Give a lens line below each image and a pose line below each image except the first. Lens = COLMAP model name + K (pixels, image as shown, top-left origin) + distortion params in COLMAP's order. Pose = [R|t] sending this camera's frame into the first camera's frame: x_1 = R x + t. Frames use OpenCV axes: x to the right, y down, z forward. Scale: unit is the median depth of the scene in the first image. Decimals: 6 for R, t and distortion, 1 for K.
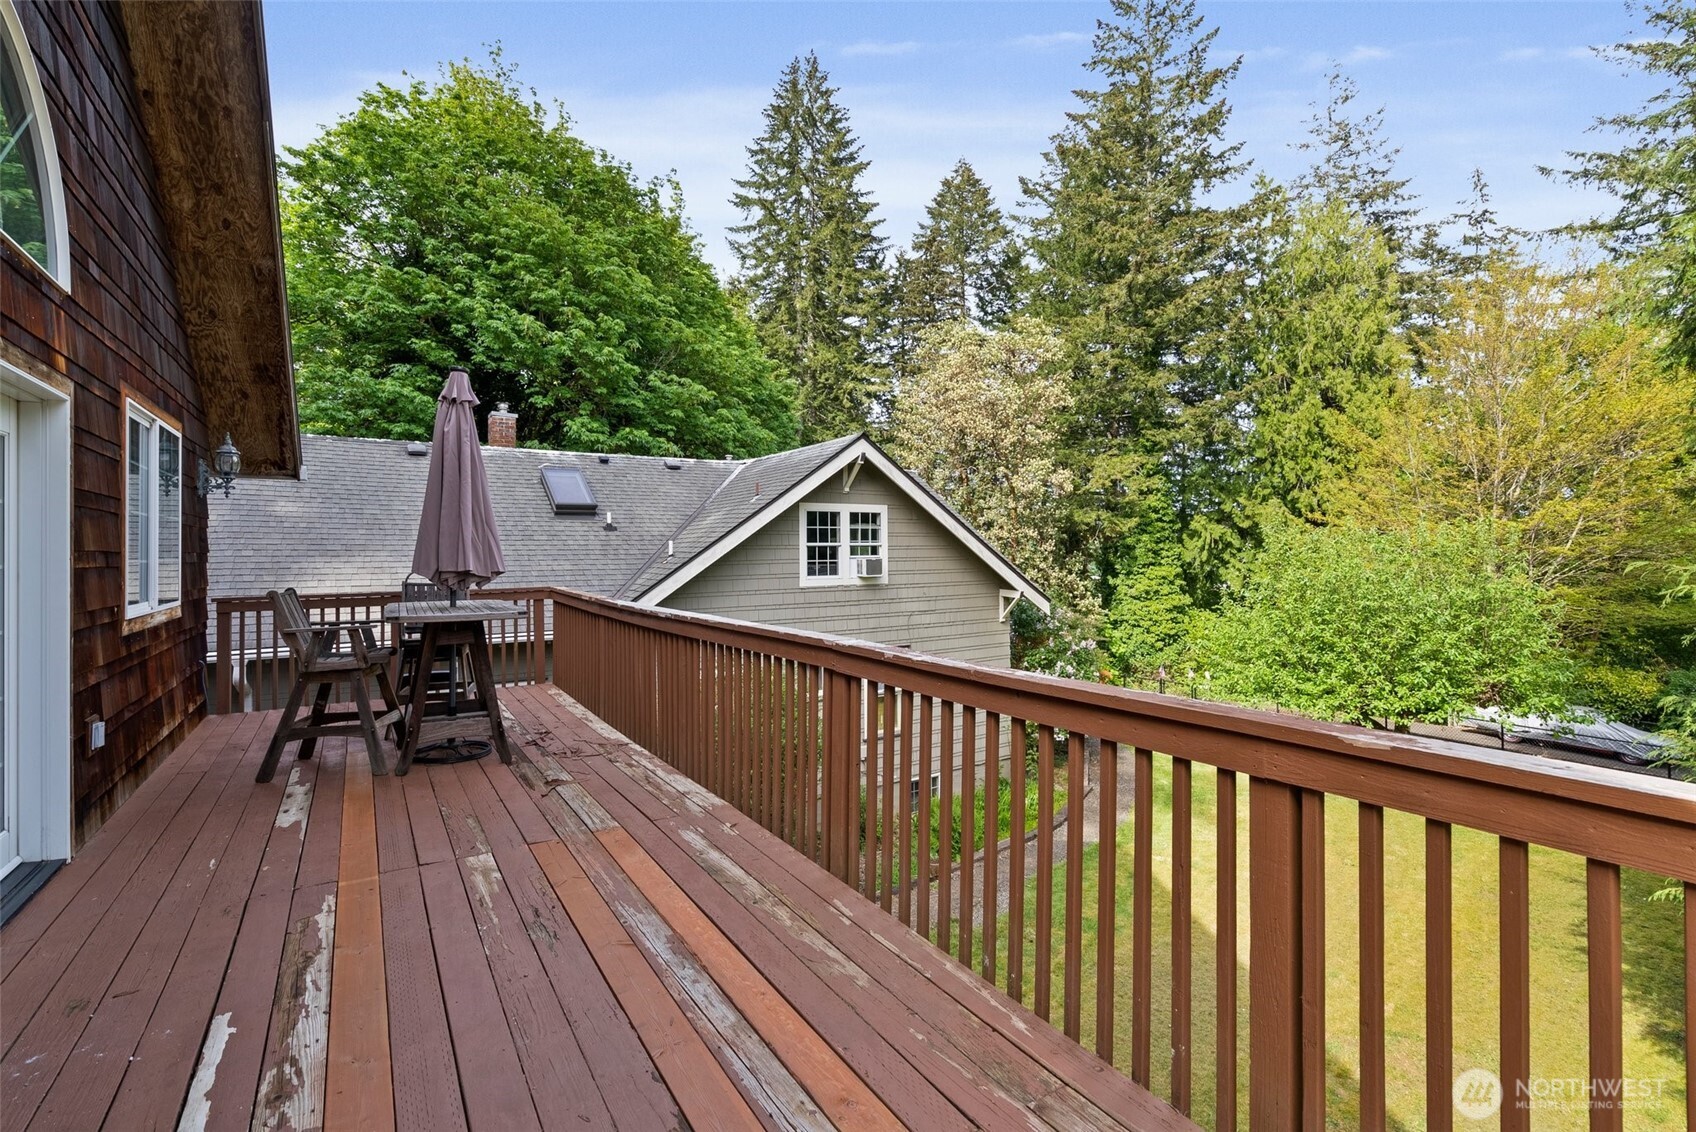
lens RADIAL K [[780.8, 0, 850.4], [0, 780.8, 542.5], [0, 0, 1]] dist [-0.000167, 0.000068]
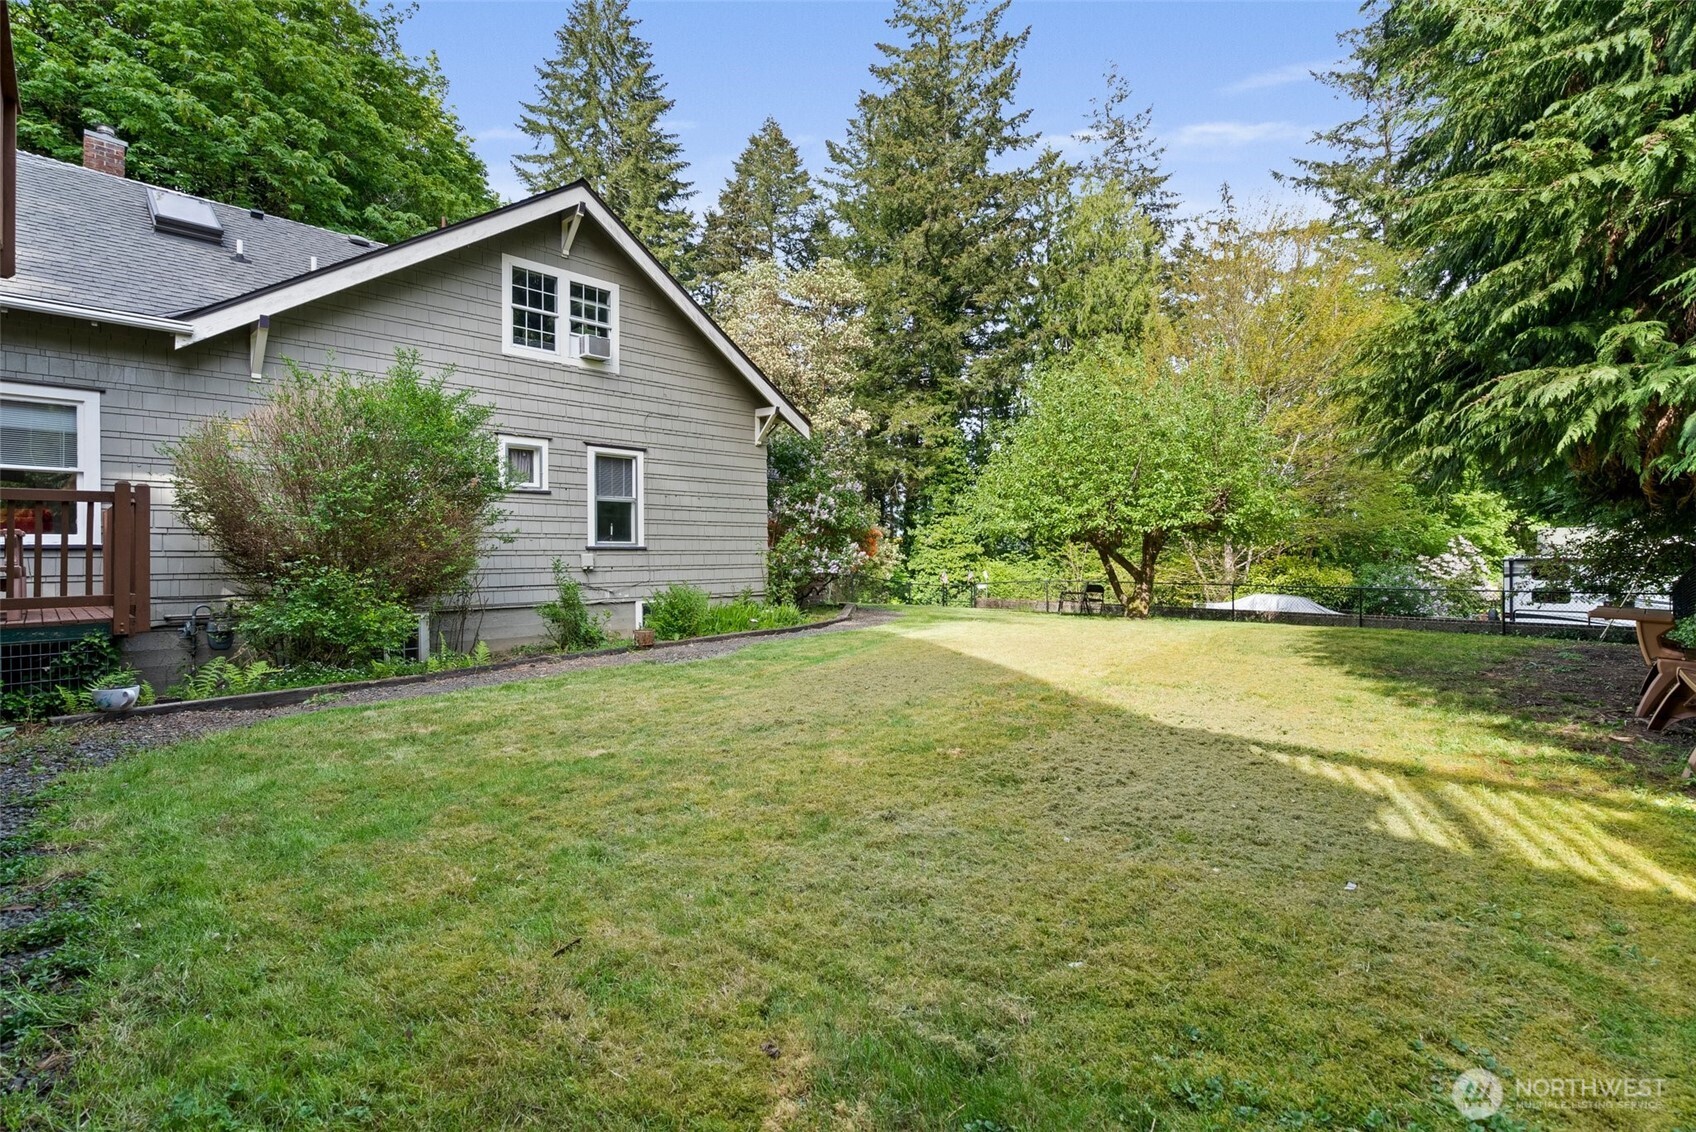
lens RADIAL K [[778.3, 0, 848.8], [0, 778.3, 553.0], [0, 0, 1]] dist [-0.001697, 0.002165]
pose [[0.975141, 0.004625, 0.221537, 0.033187], [-0.005475, 0.999980, 0.003223, 0.077429], [-0.221518, -0.004356, 0.975147, 0.029151]]
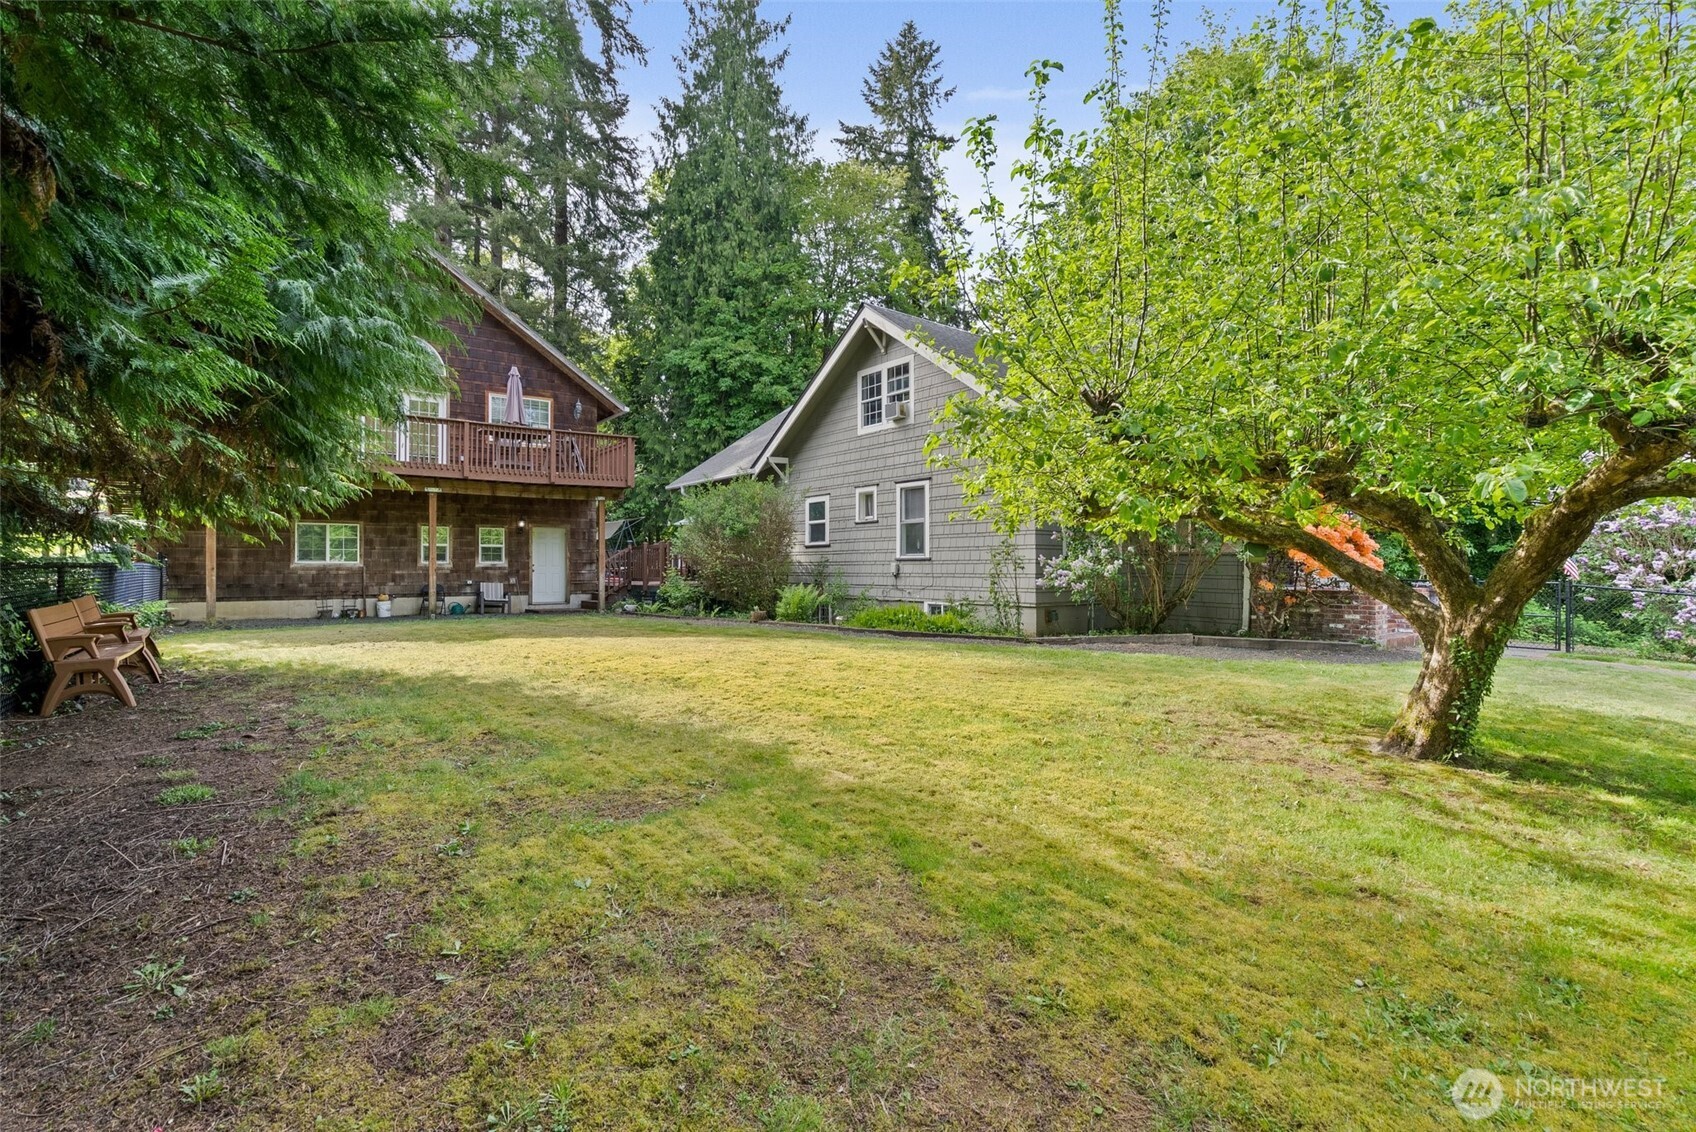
lens RADIAL K [[778.3, 0, 848.8], [0, 778.3, 553.0], [0, 0, 1]] dist [-0.001697, 0.002165]
pose [[0.043632, 0.000041, -0.999048, 0.362153], [0.003298, 0.999995, 0.000185, 0.074157], [0.999042, -0.003303, 0.043632, 0.268547]]
